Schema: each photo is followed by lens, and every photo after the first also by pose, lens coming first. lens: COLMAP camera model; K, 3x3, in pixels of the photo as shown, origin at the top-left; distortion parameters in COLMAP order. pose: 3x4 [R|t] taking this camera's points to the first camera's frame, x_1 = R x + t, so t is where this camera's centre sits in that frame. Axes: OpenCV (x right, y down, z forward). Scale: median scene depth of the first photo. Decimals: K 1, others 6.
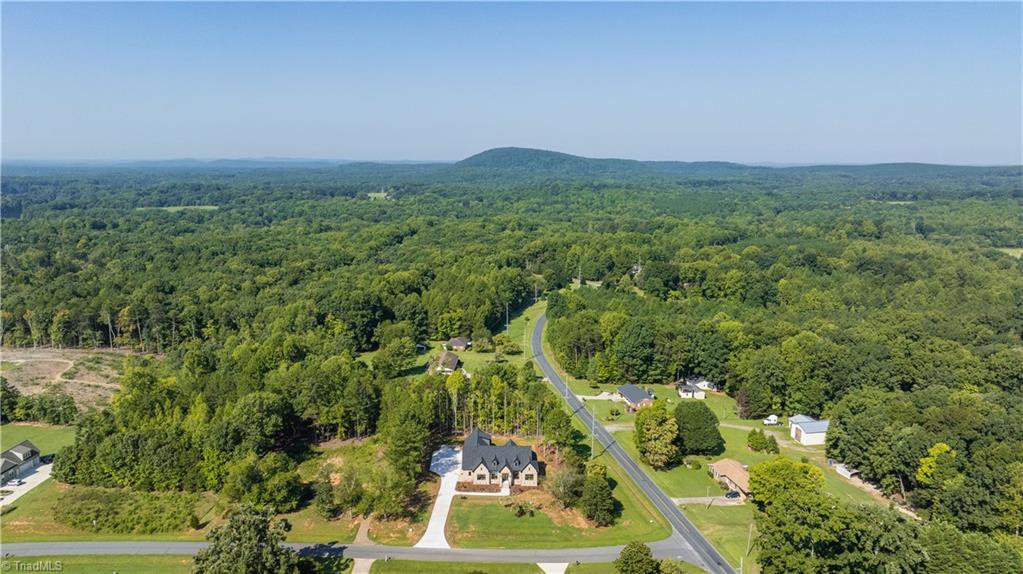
lens RADIAL K [[723.7, 0, 511.5], [0, 723.7, 287.0], [0, 0, 1]] dist [-0.024682, -0.001326]
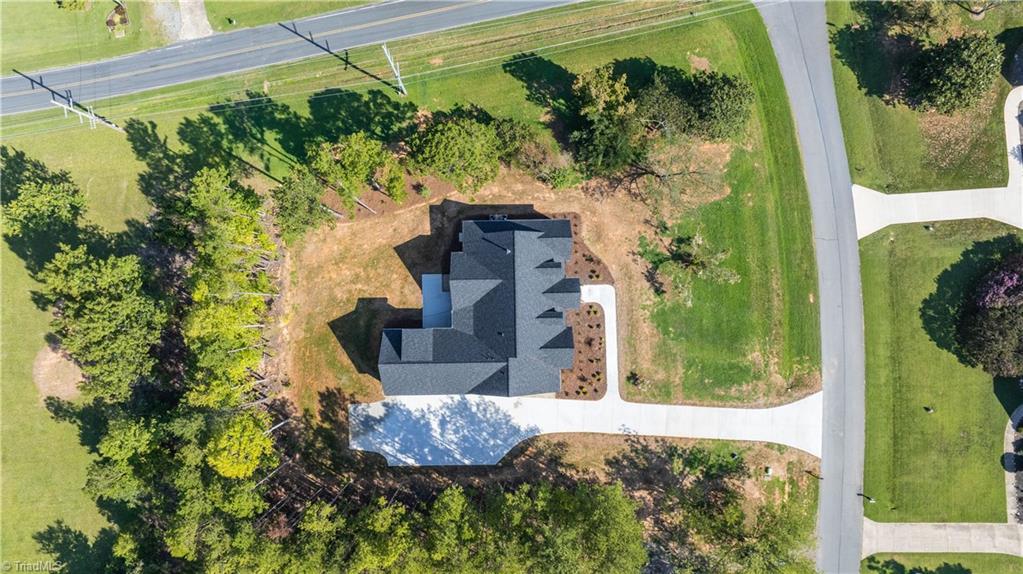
lens RADIAL K [[723.7, 0, 511.5], [0, 723.7, 287.0], [0, 0, 1]] dist [-0.024682, -0.001326]
pose [[0.004719, -0.999850, 0.016655, -0.012000], [0.176078, 0.017226, 0.984225, -0.191977], [-0.984365, -0.001712, 0.176133, 0.954227]]
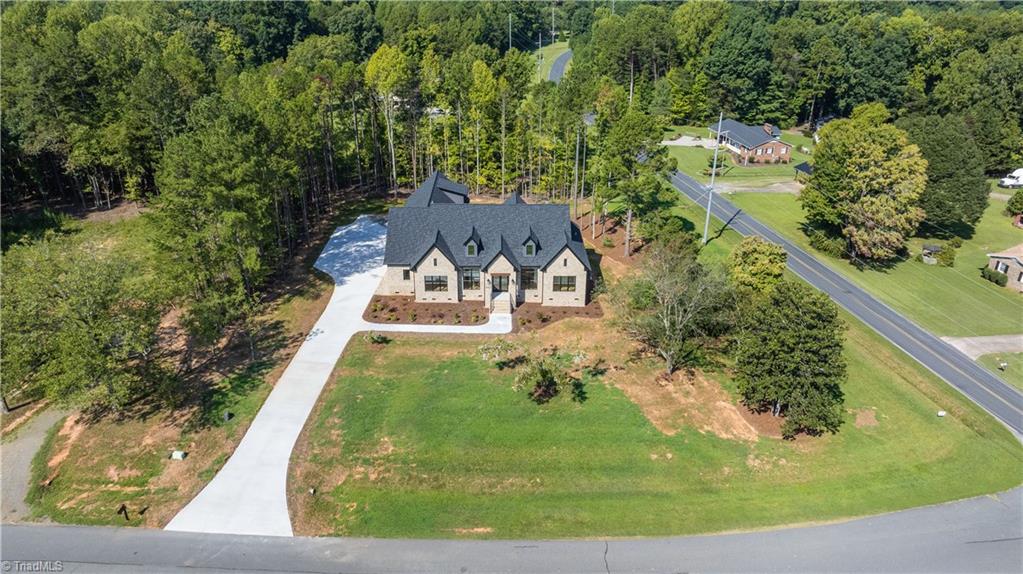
lens RADIAL K [[723.7, 0, 511.5], [0, 723.7, 287.0], [0, 0, 1]] dist [-0.024682, -0.001326]
pose [[0.999962, -0.001185, -0.008637, 0.000466], [0.003356, 0.966717, 0.255827, 0.169412], [0.008046, -0.255847, 0.966684, 0.639338]]
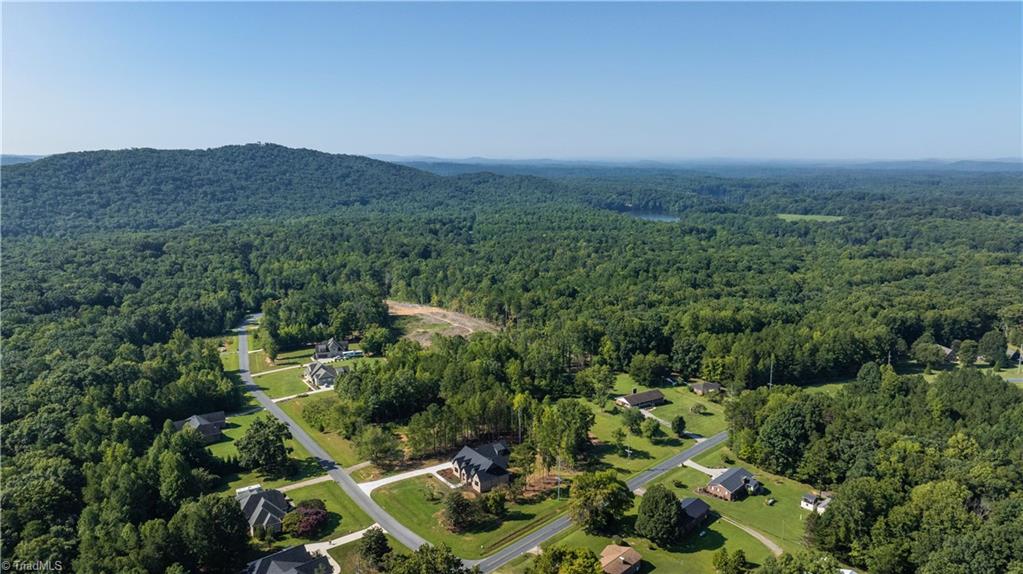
lens RADIAL K [[723.7, 0, 511.5], [0, 723.7, 287.0], [0, 0, 1]] dist [-0.024682, -0.001326]
pose [[0.574858, 0.142451, -0.805758, 1.037273], [-0.140918, 0.987252, 0.074001, -0.181699], [0.806028, 0.071005, 0.587603, 0.278281]]
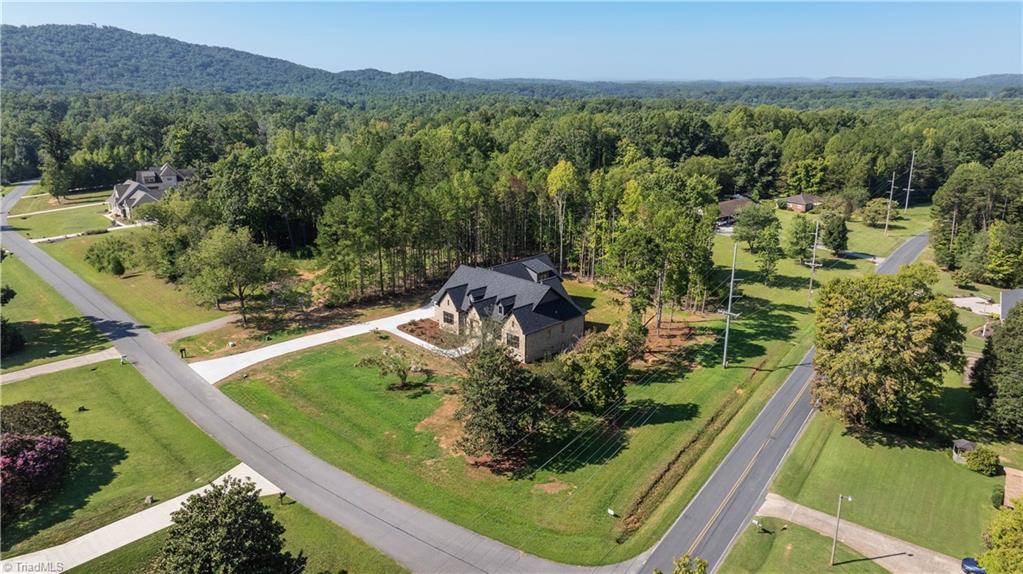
lens RADIAL K [[721.8, 0, 511.5], [0, 721.8, 287.0], [0, 0, 1]] dist [-0.064650, 0.076598]
pose [[0.698194, 0.194468, -0.688990, 0.351323], [-0.122100, 0.980645, 0.153057, 0.153665], [0.705419, -0.022738, 0.708426, 0.657695]]
